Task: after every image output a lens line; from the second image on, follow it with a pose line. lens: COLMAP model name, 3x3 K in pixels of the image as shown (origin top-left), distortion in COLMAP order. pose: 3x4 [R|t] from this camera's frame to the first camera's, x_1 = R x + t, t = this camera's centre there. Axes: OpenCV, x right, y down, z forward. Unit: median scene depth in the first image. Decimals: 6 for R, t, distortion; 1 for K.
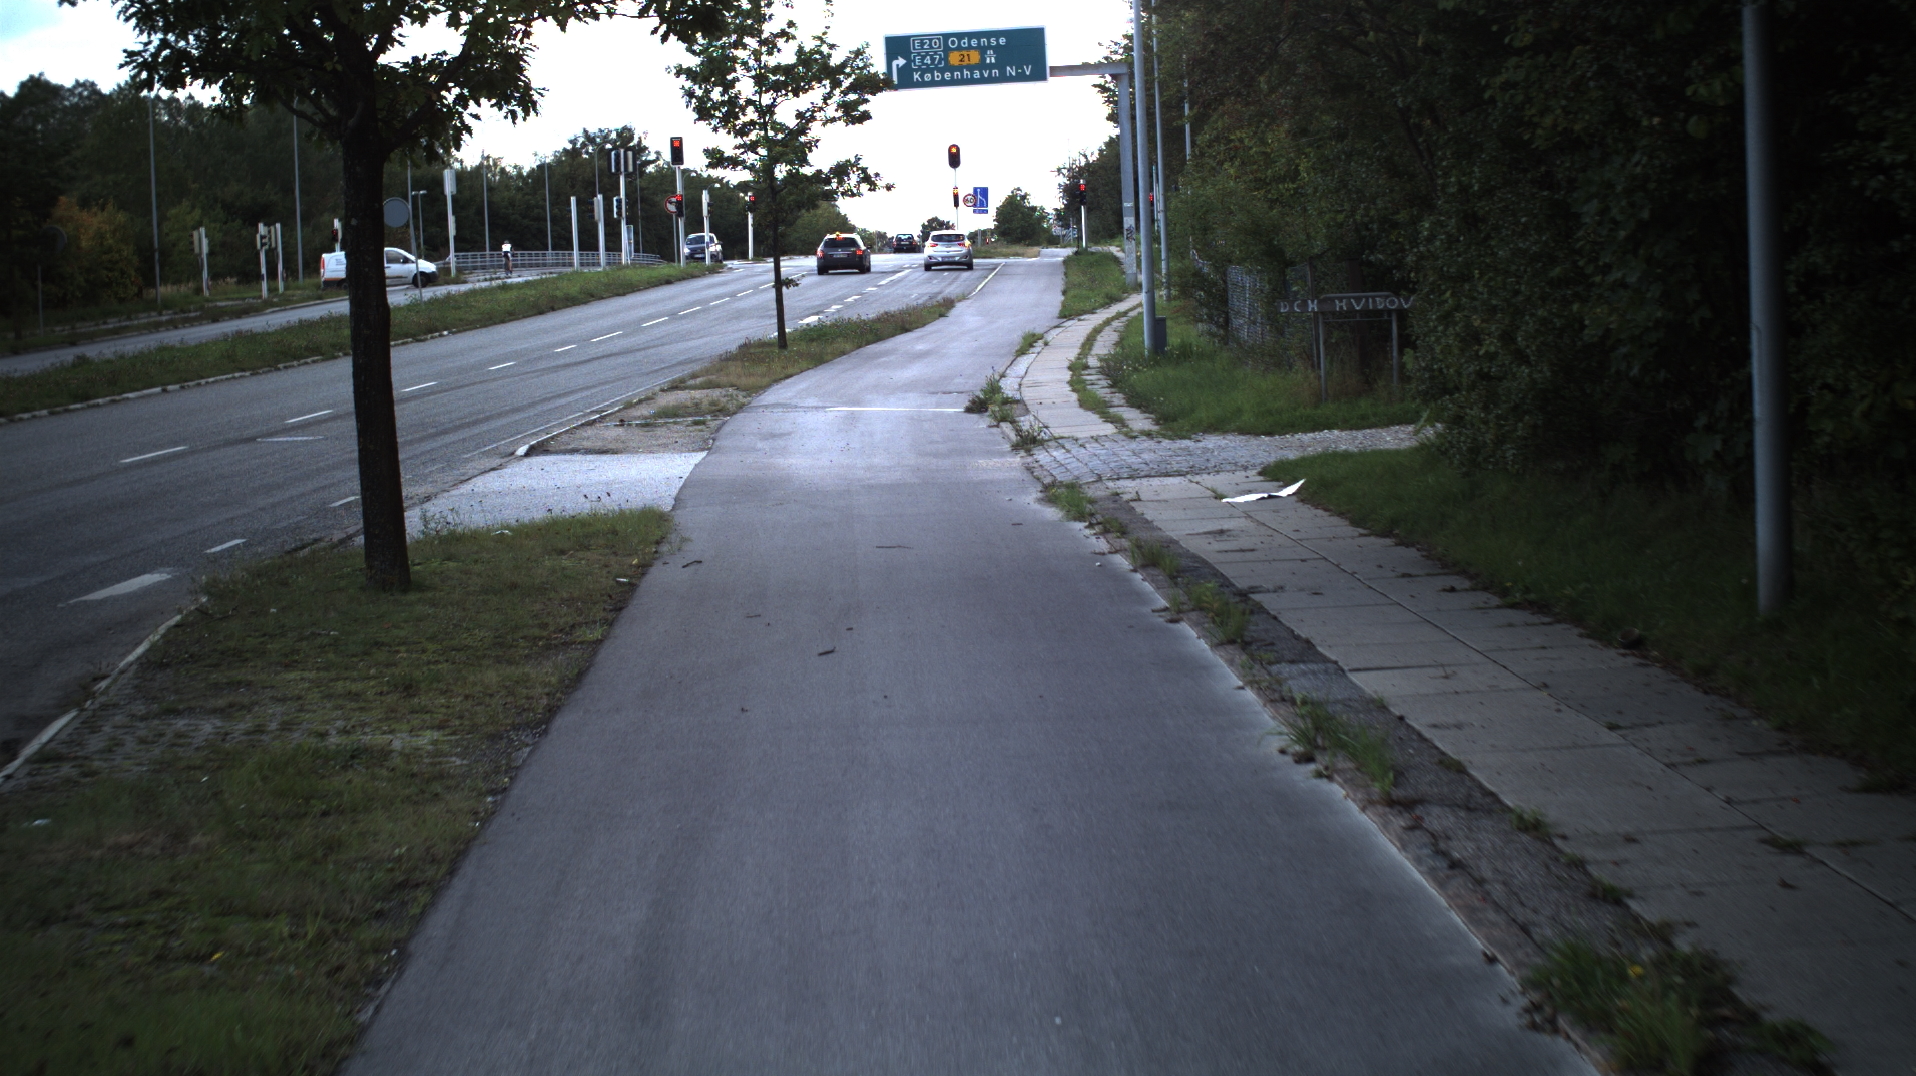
lens RADIAL K [[3288.6, 0, 958.0], [0, 3288.6, 538.0], [0, 0, 1]] dist [-0.277200, 0.055373]
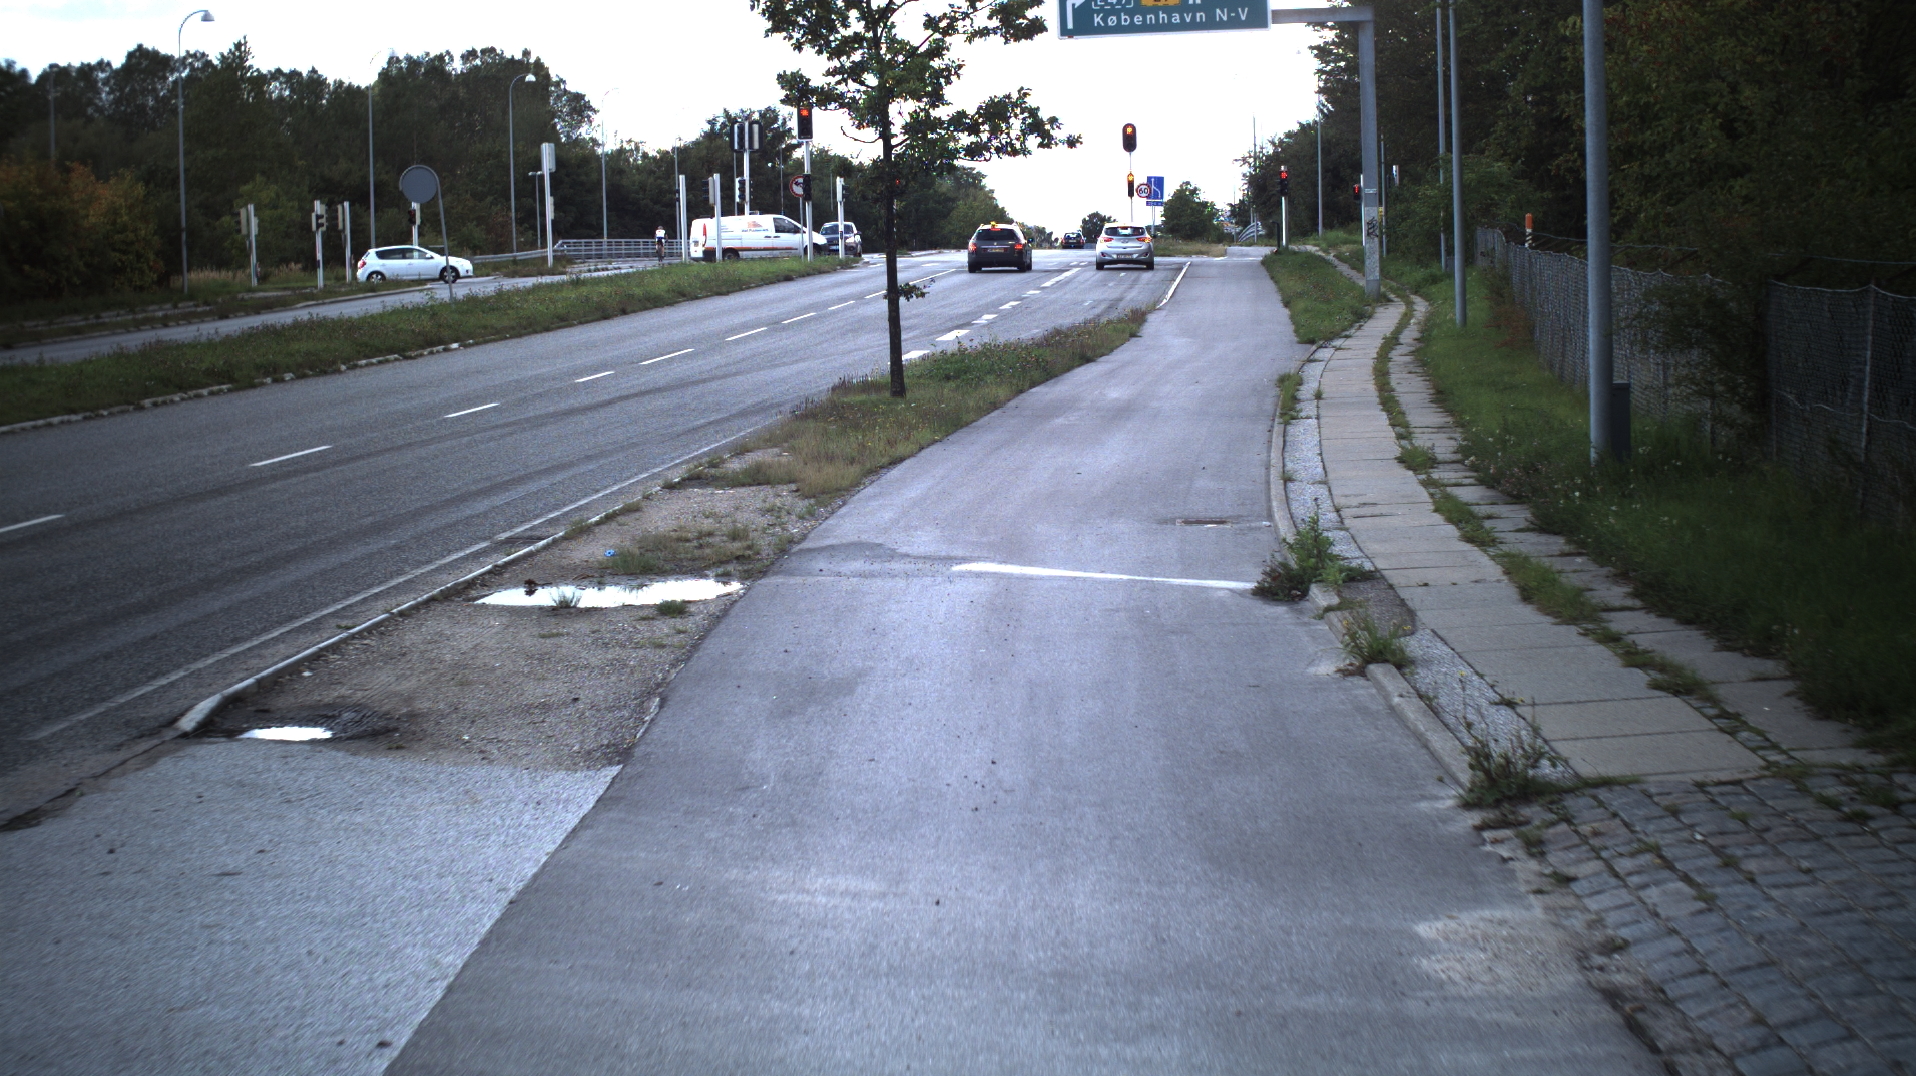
lens RADIAL K [[3288.6, 0, 958.0], [0, 3288.6, 538.0], [0, 0, 1]] dist [-0.277200, 0.055373]
pose [[0.998737, 0.019807, -0.046170, -0.012327], [-0.019746, 0.999803, 0.001781, -0.031608], [0.046196, -0.000867, 0.998932, 0.369866]]
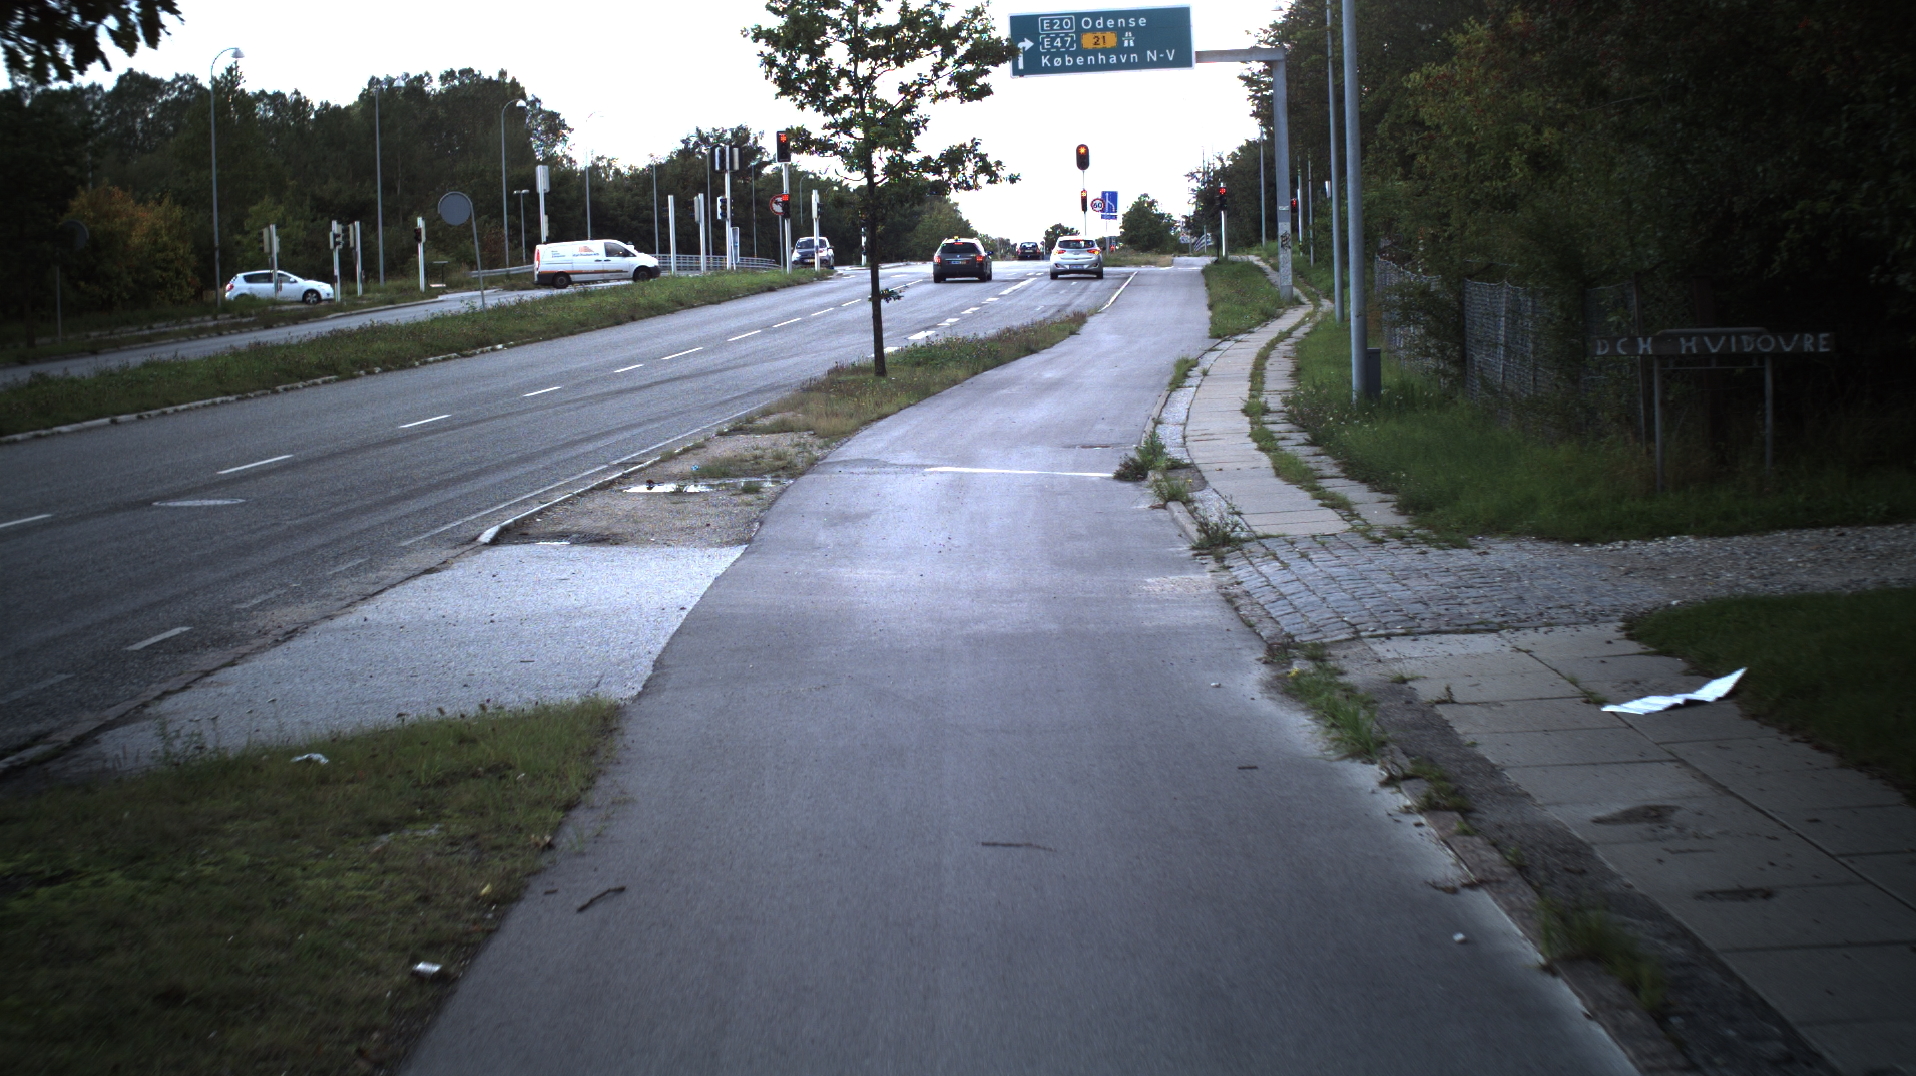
lens RADIAL K [[3288.6, 0, 958.0], [0, 3288.6, 538.0], [0, 0, 1]] dist [-0.277200, 0.055373]
pose [[0.999269, 0.011870, -0.036337, -0.004073], [-0.011948, 0.999927, -0.001939, -0.015967], [0.036311, 0.002371, 0.999338, 0.184788]]
